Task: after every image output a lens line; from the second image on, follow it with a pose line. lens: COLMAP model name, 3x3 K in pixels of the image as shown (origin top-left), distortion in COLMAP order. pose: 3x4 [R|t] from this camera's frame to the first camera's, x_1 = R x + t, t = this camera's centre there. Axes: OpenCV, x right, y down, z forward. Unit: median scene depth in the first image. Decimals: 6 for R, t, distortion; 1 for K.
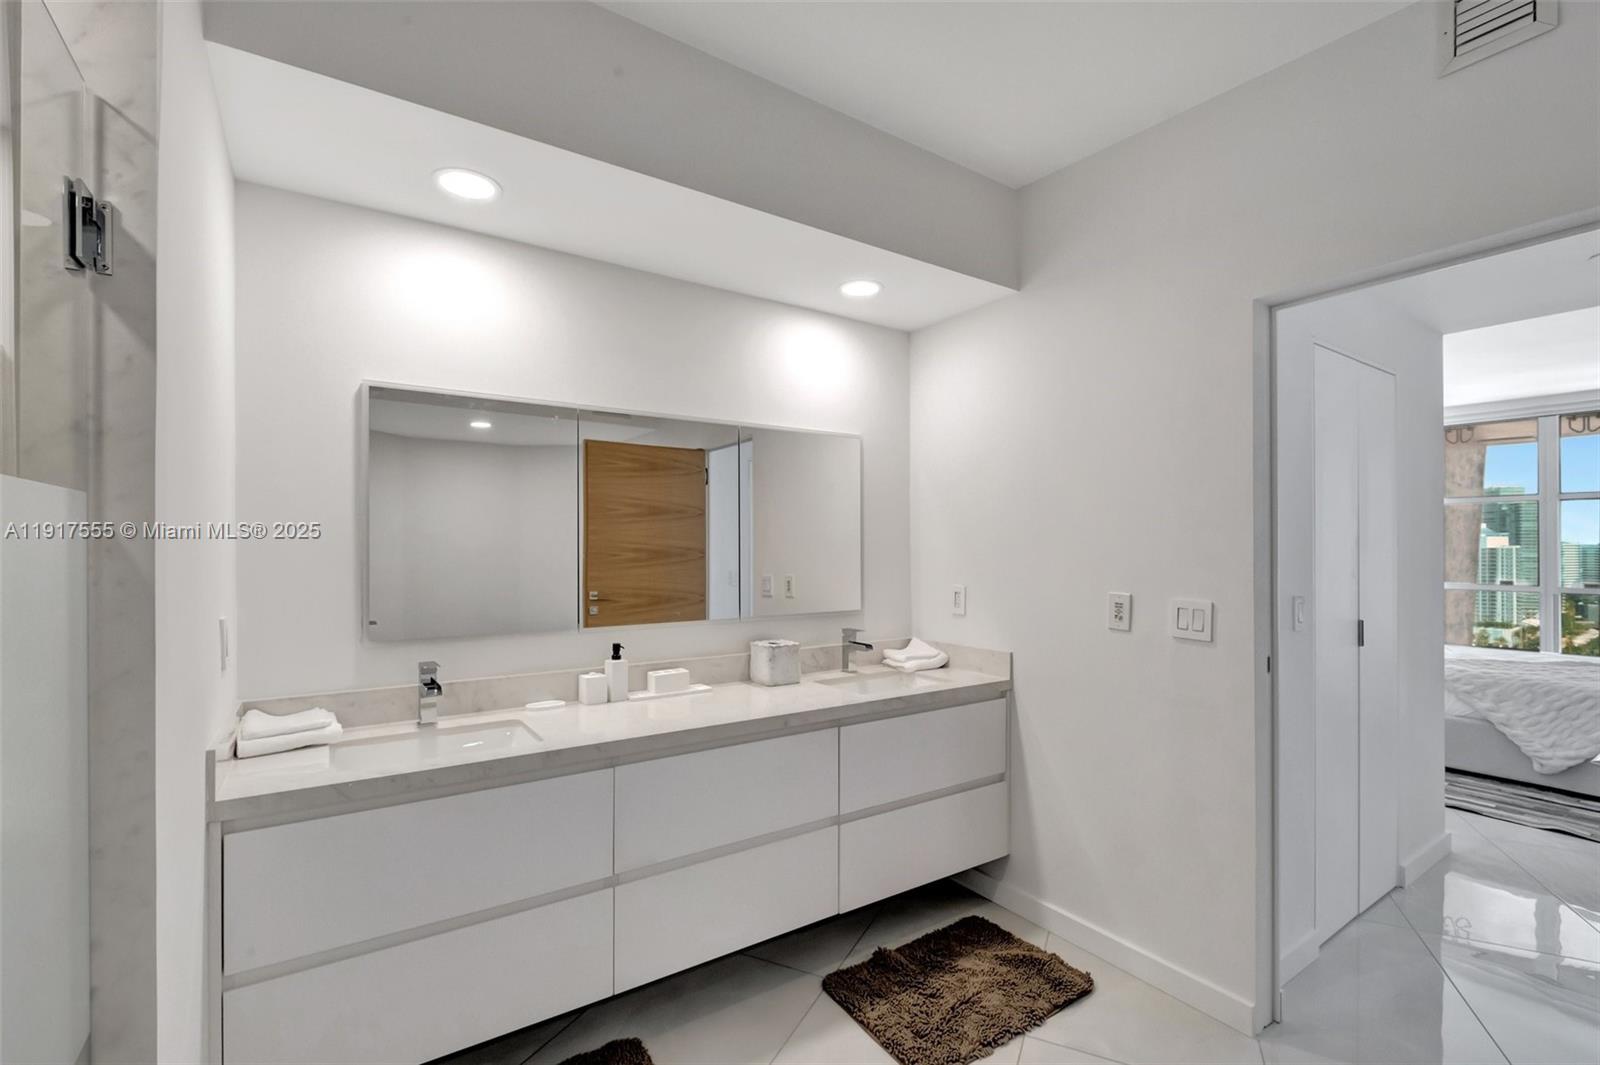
lens RADIAL K [[705.2, 0, 800.0], [0, 705.2, 532.5], [0, 0, 1]] dist [-0.000904, -0.000218]
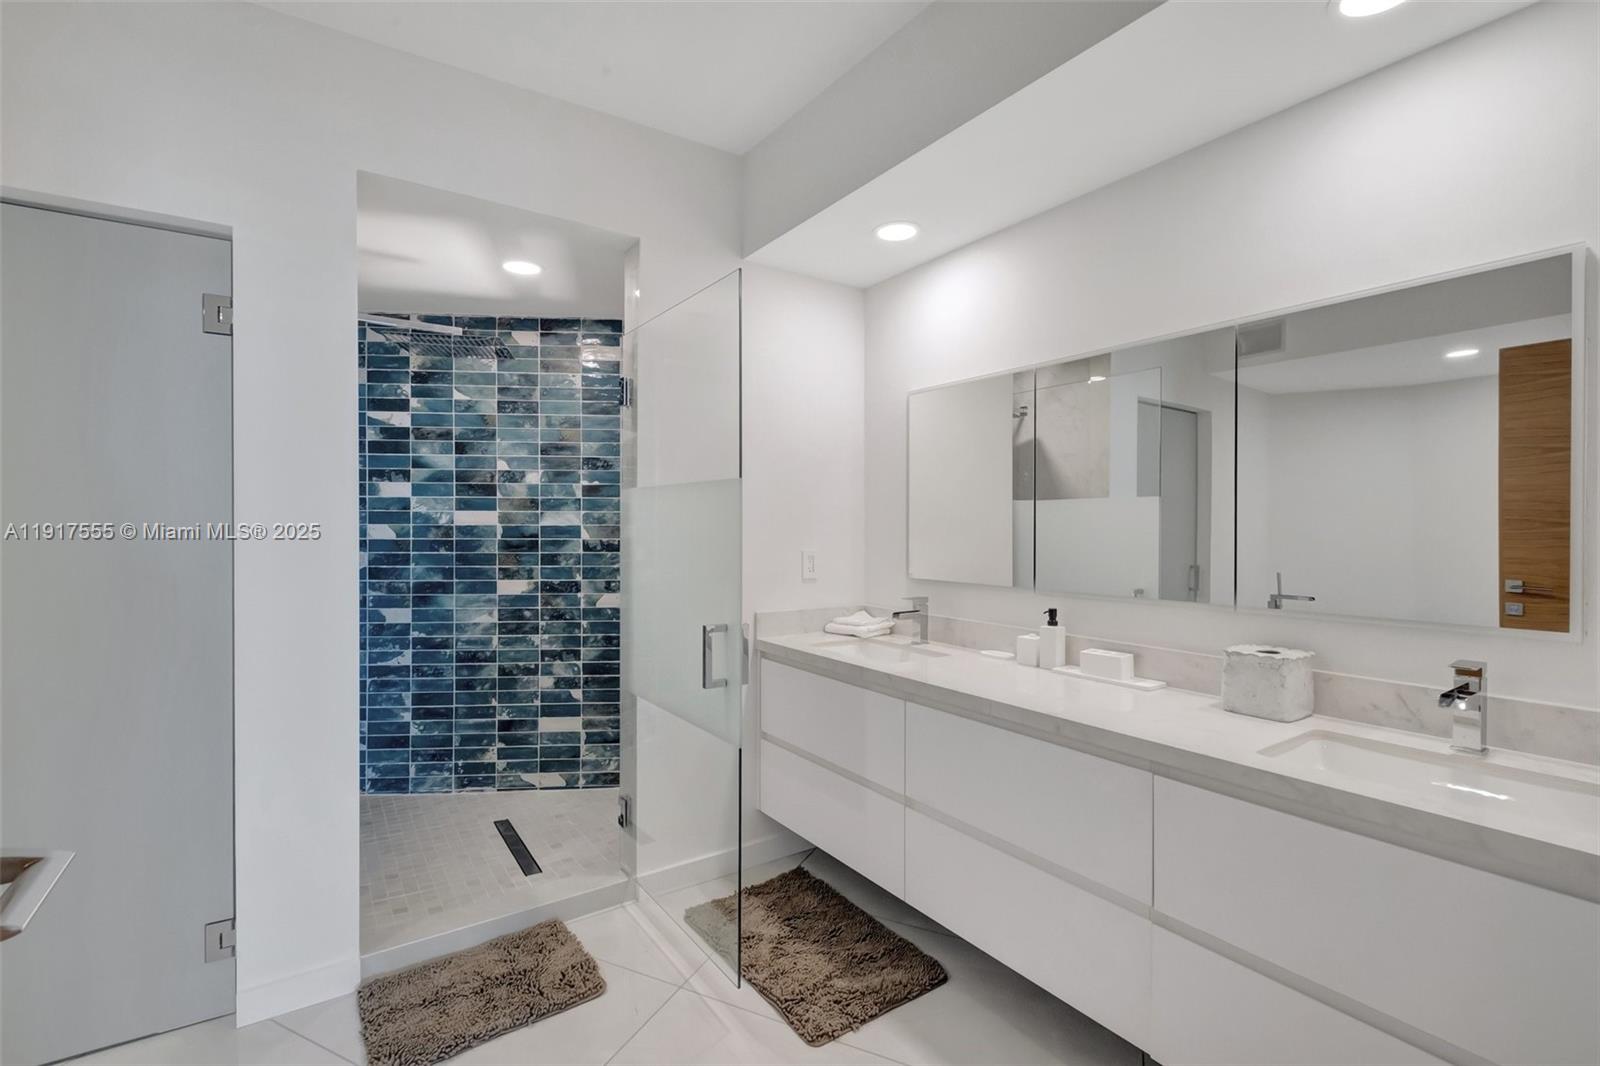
lens RADIAL K [[705.2, 0, 800.0], [0, 705.2, 533.0], [0, 0, 1]] dist [-0.000904, -0.000218]
pose [[-0.004521, 0.001424, -0.999989, 0.686531], [0.022838, 0.999738, 0.001321, 0.047389], [0.999729, -0.022831, -0.004552, 0.672497]]
